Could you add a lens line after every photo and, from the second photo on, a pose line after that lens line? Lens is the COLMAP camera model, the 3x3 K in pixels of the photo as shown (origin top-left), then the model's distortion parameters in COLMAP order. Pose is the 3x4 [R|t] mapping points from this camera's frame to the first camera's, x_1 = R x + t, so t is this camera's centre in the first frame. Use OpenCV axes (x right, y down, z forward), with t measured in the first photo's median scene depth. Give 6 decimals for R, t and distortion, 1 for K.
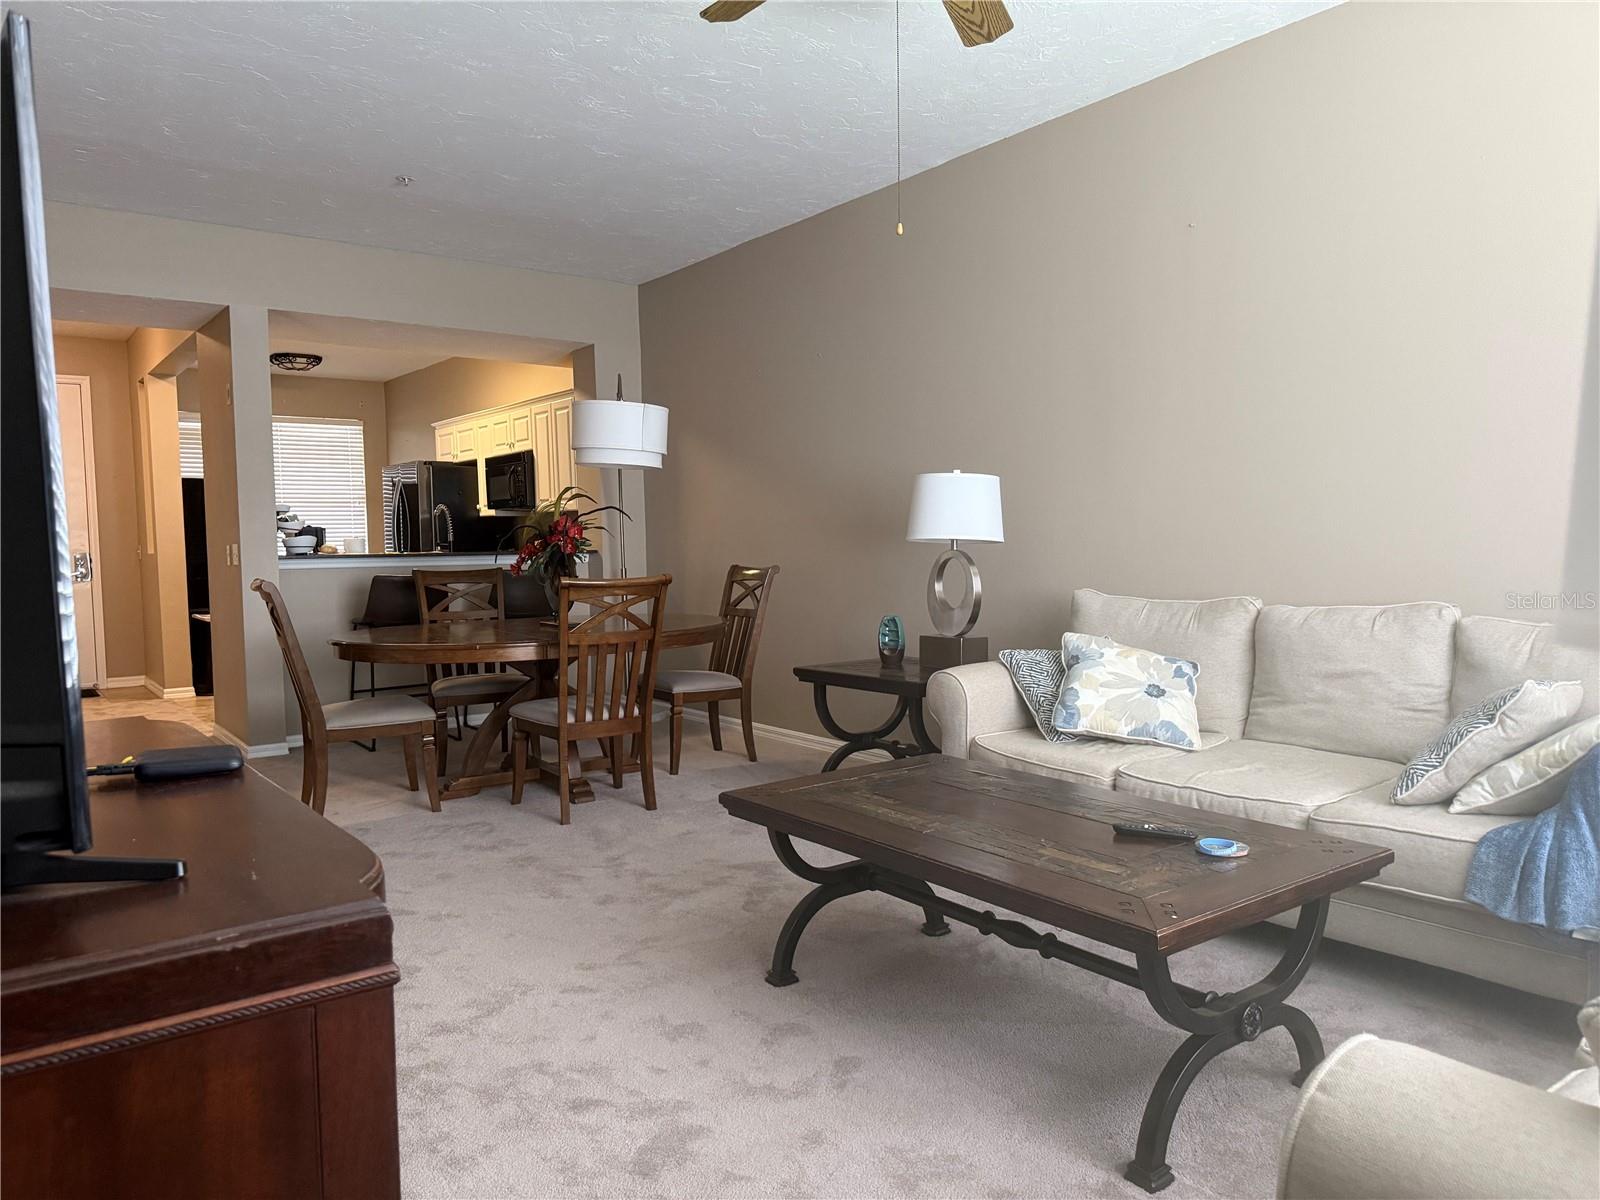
lens RADIAL K [[1126.7, 0, 803.7], [0, 1126.7, 603.4], [0, 0, 1]] dist [0.058804, -0.063028]
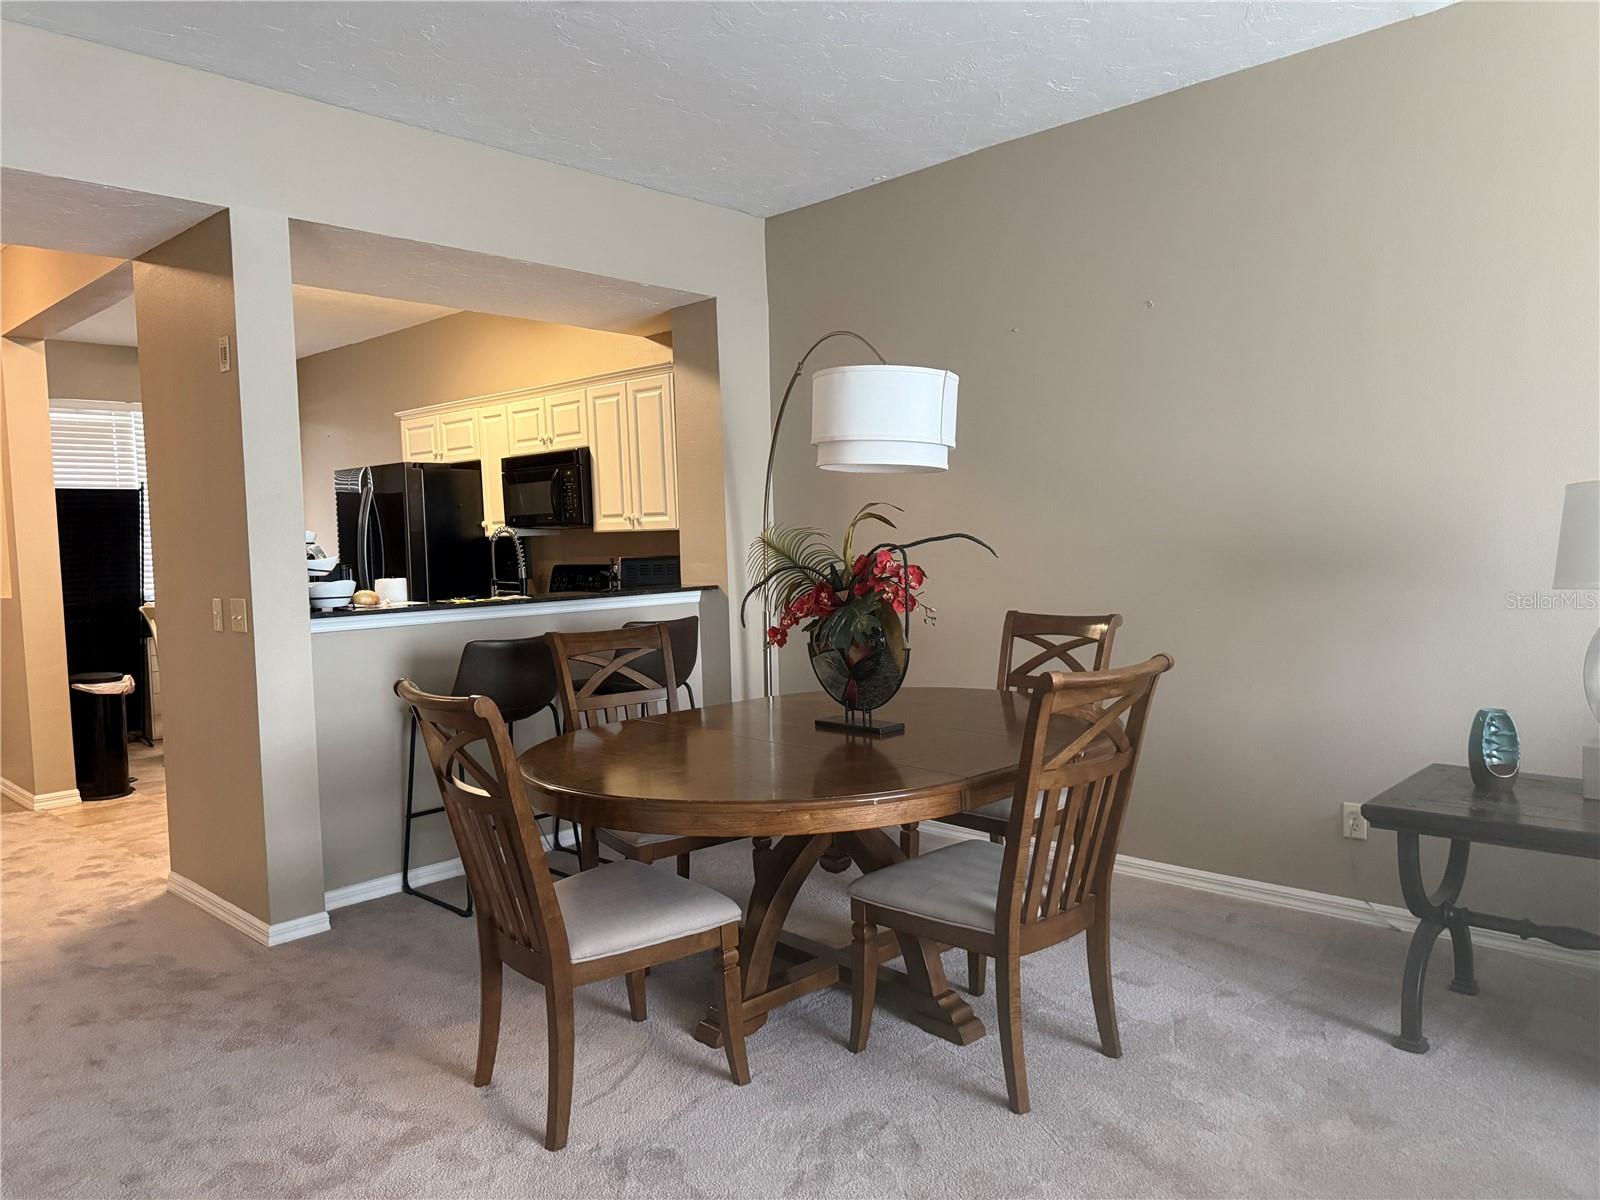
lens RADIAL K [[1126.7, 0, 805.8], [0, 1126.7, 600.6], [0, 0, 1]] dist [0.058804, -0.063028]
pose [[0.986276, -0.024180, 0.163322, -0.487534], [0.024468, 0.999701, 0.000248, -0.072404], [-0.163279, 0.003752, 0.986573, 0.561542]]
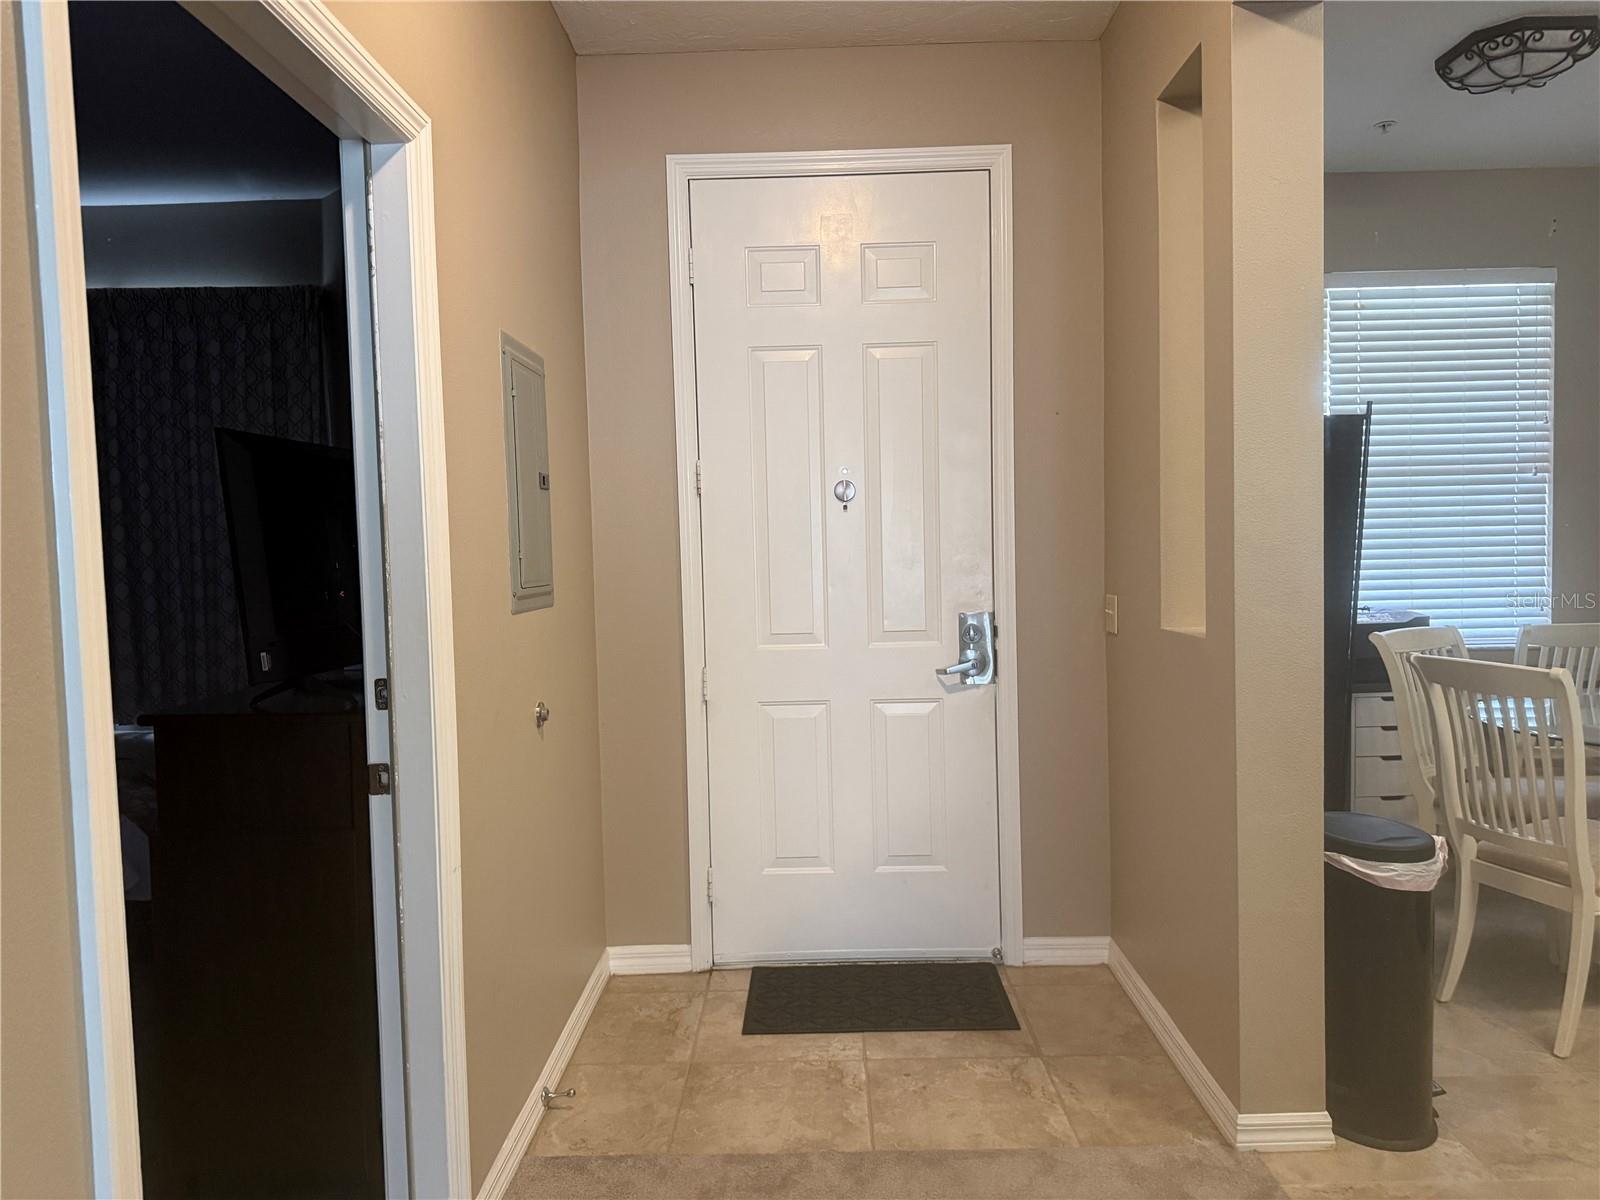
lens RADIAL K [[1126.7, 0, 808.7], [0, 1126.7, 590.8], [0, 0, 1]] dist [0.058804, -0.063028]
pose [[0.800024, 0.020207, -0.599627, -1.100454], [-0.023408, 0.999723, 0.002460, -0.126598], [0.599511, 0.012068, 0.800276, 1.616838]]
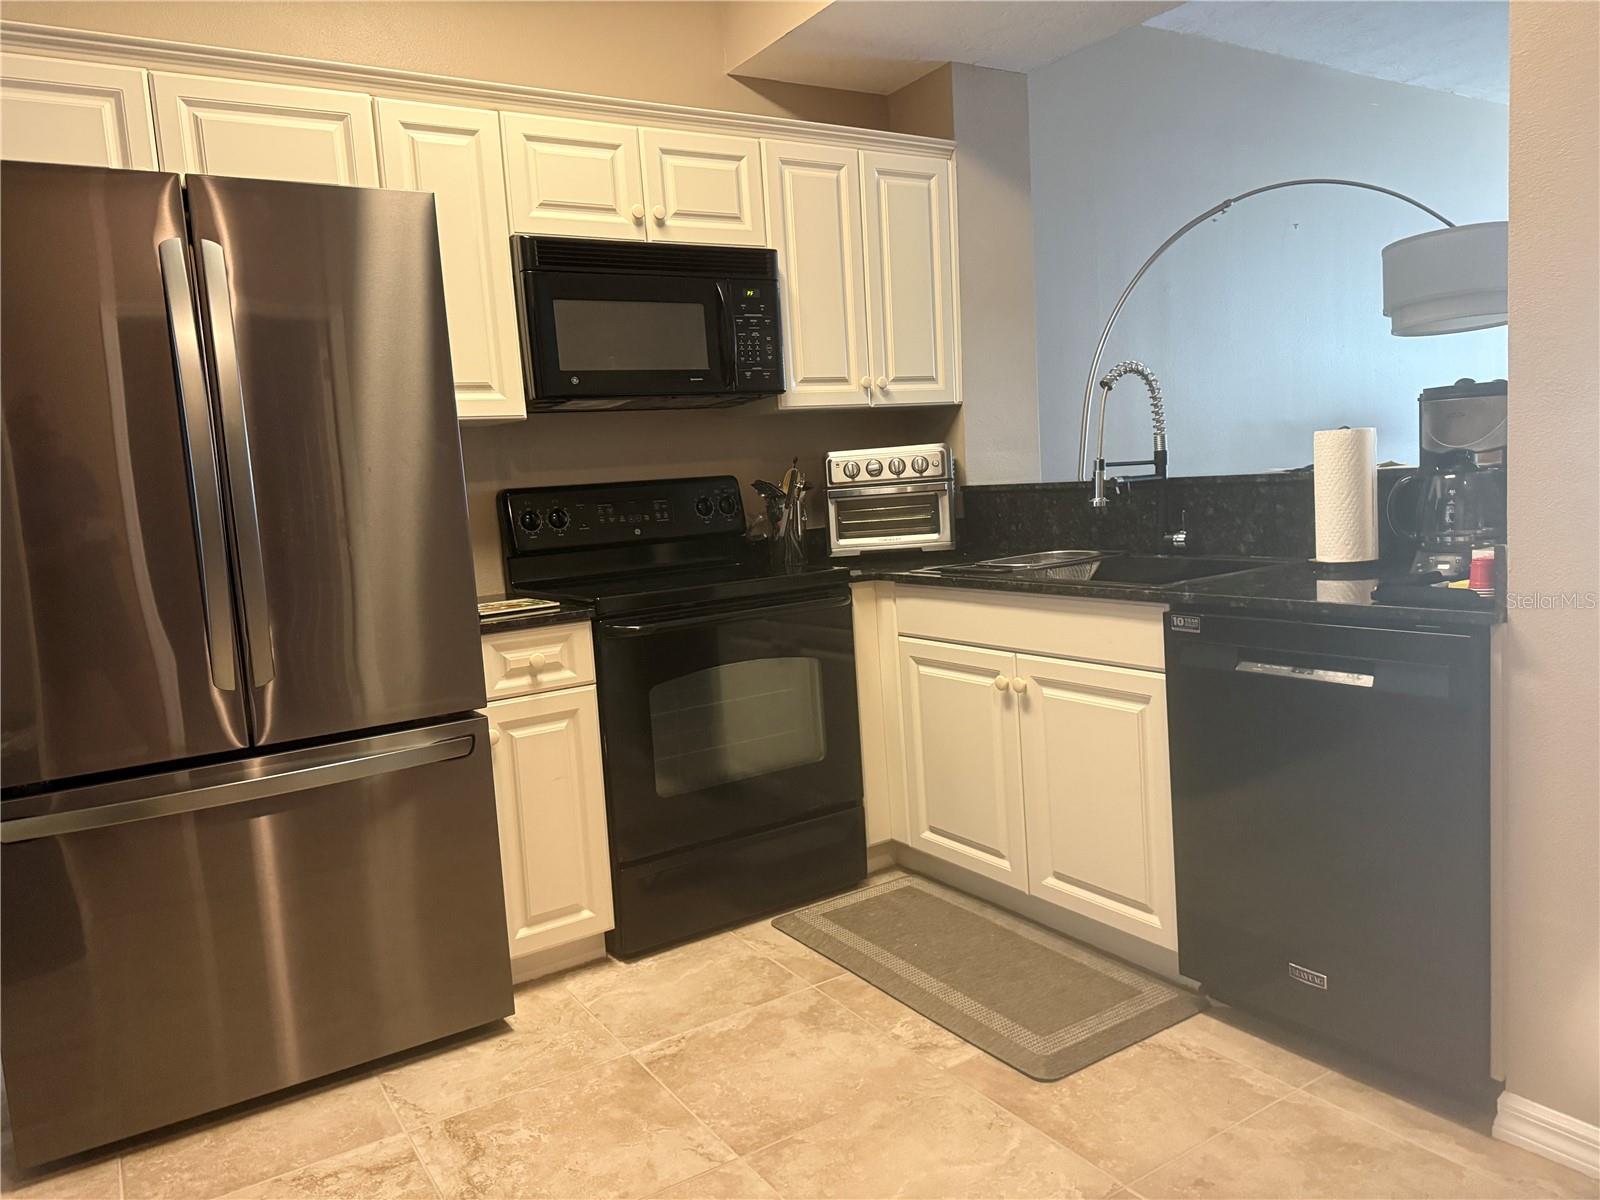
lens RADIAL K [[1126.7, 0, 795.2], [0, 1126.7, 604.7], [0, 0, 1]] dist [0.058804, -0.063028]
pose [[0.072803, -0.106387, 0.991656, -1.417419], [0.125581, 0.987359, 0.096706, -0.108766], [-0.989409, 0.117492, 0.085243, 2.120009]]
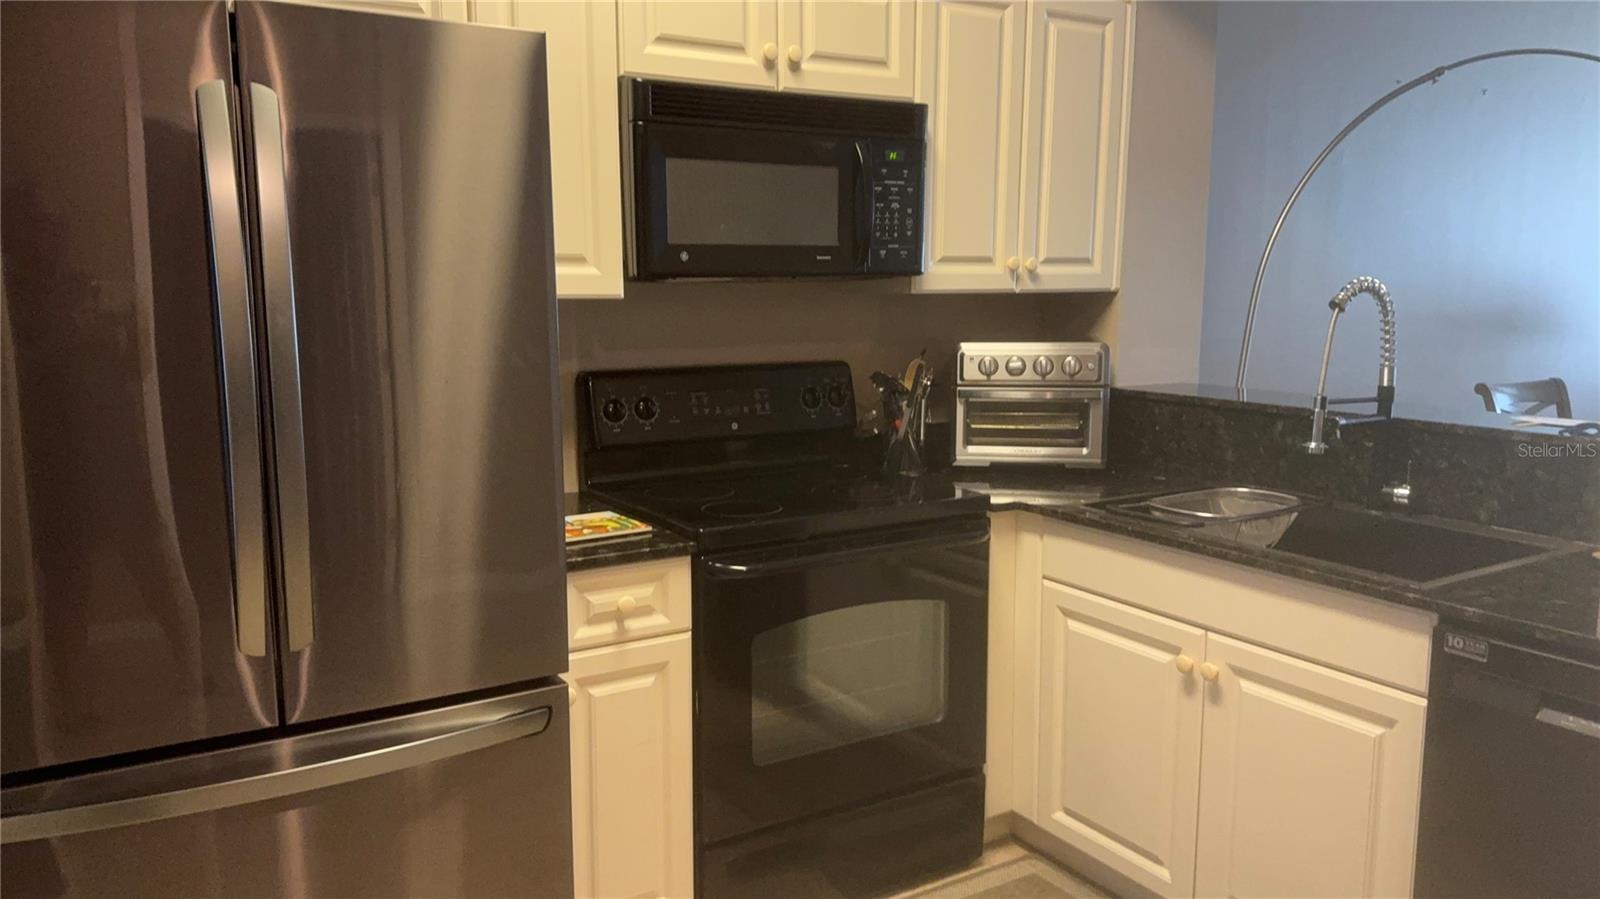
lens RADIAL K [[1154.5, 0, 802.7], [0, 1154.5, 467.4], [0, 0, 1]] dist [0.029978, -0.019959]
pose [[0.096972, -0.142225, 0.985073, -1.299215], [0.061025, 0.988725, 0.136745, -0.171144], [-0.993415, 0.046854, 0.104558, 2.187689]]
